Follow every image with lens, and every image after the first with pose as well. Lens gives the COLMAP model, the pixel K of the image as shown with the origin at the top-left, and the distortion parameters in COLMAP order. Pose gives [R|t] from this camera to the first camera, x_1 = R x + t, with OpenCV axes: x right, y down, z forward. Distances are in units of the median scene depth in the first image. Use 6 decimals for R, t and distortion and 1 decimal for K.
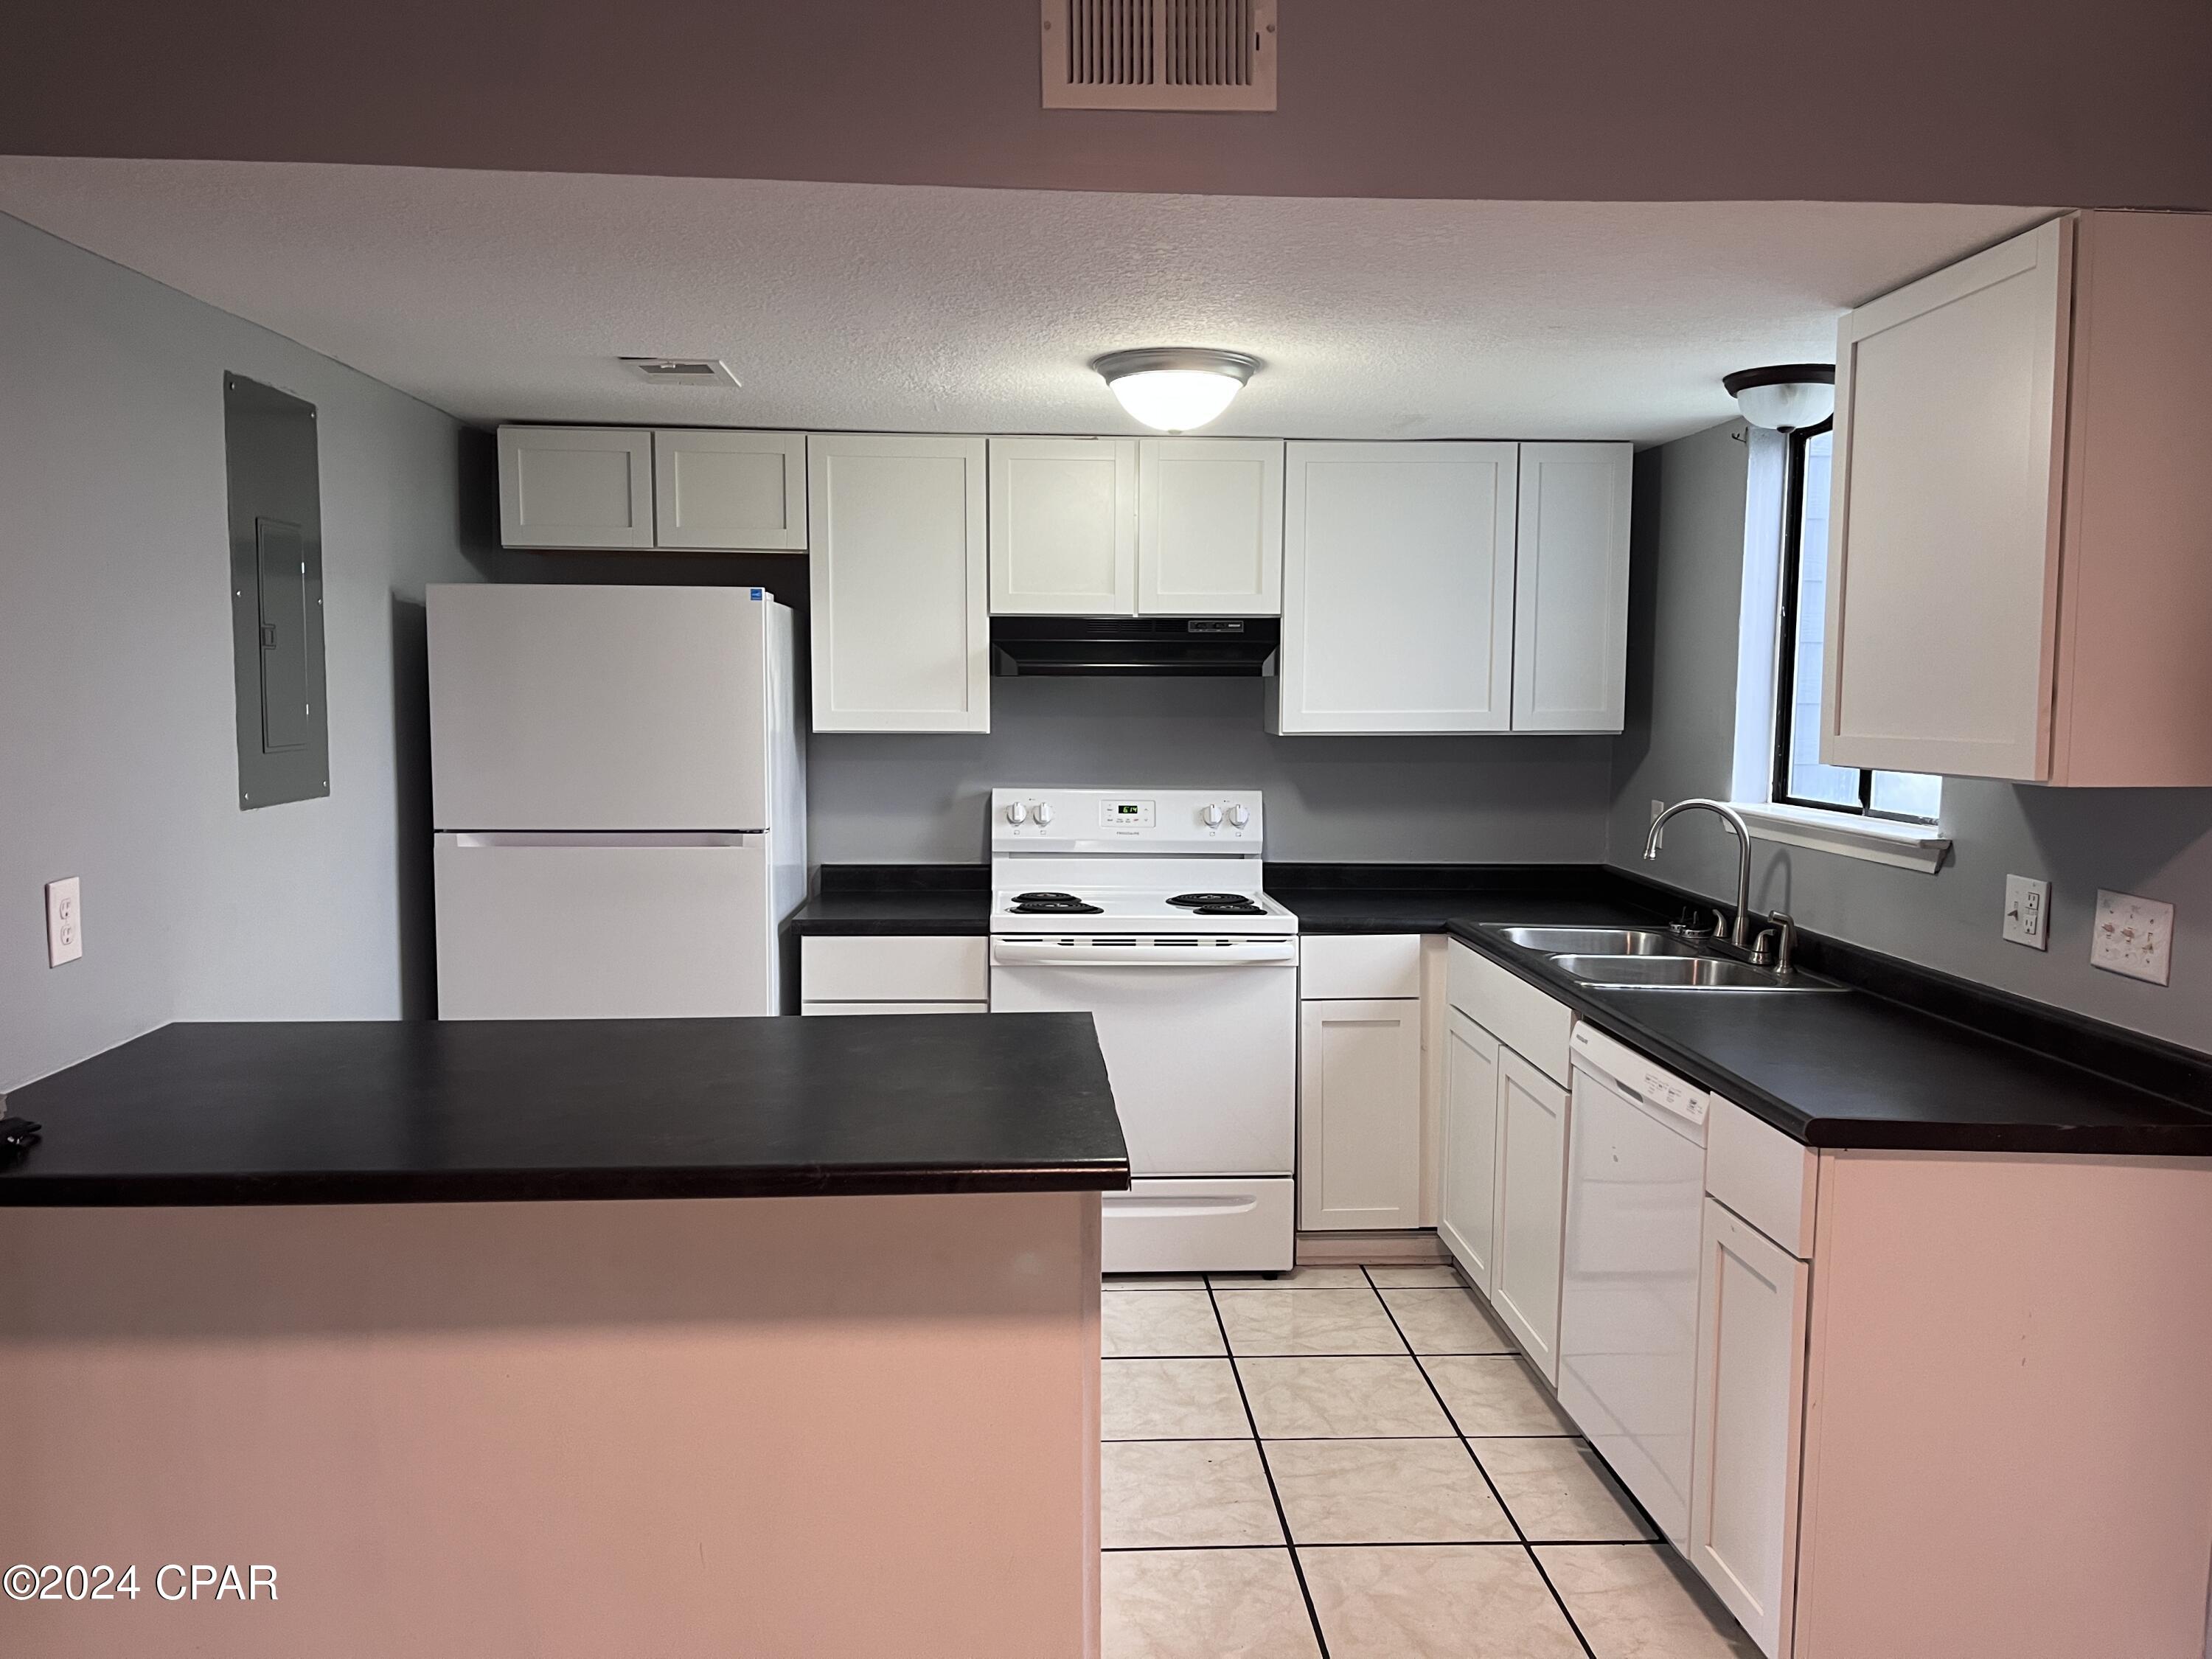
lens RADIAL K [[1667.3, 0, 1104.3], [0, 1667.3, 836.0], [0, 0, 1]] dist [0.047647, -0.051209]
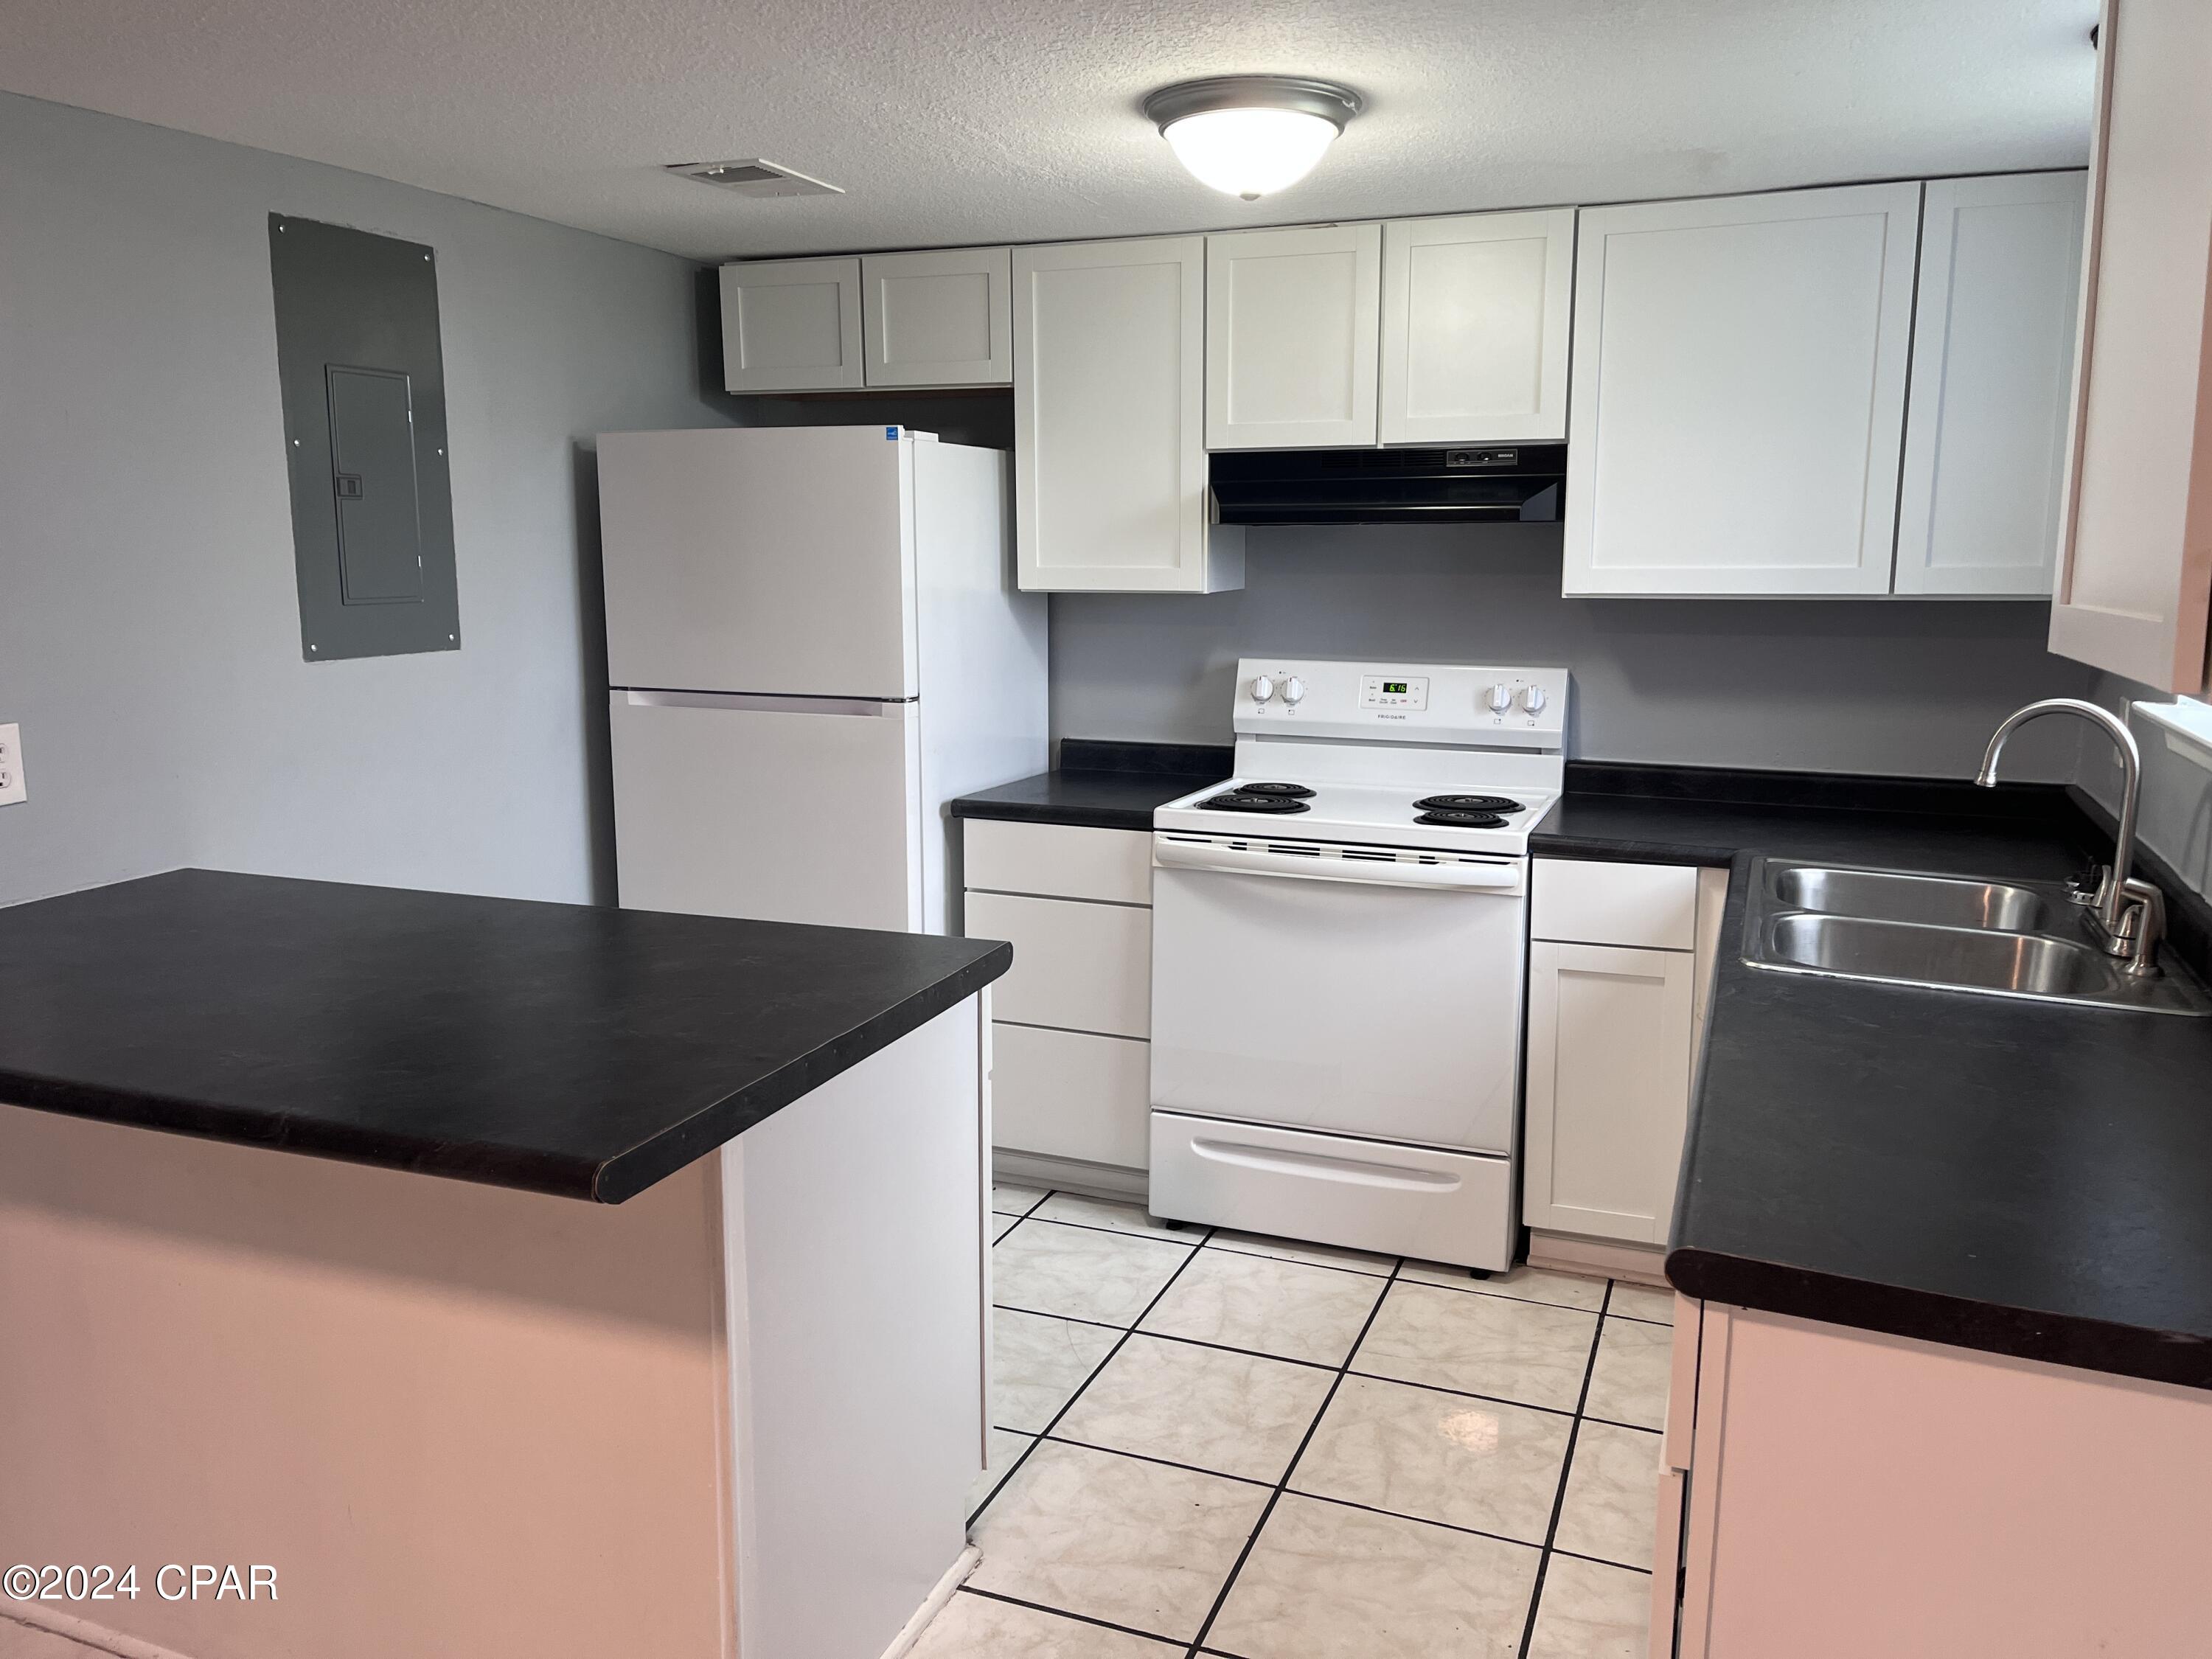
lens RADIAL K [[1667.3, 0, 1106.4], [0, 1667.3, 827.6], [0, 0, 1]] dist [0.047647, -0.051209]
pose [[0.909978, 0.065054, -0.409522, 0.257791], [-0.033877, 0.995979, 0.082939, -0.012236], [0.413270, -0.061599, 0.908522, 0.210936]]
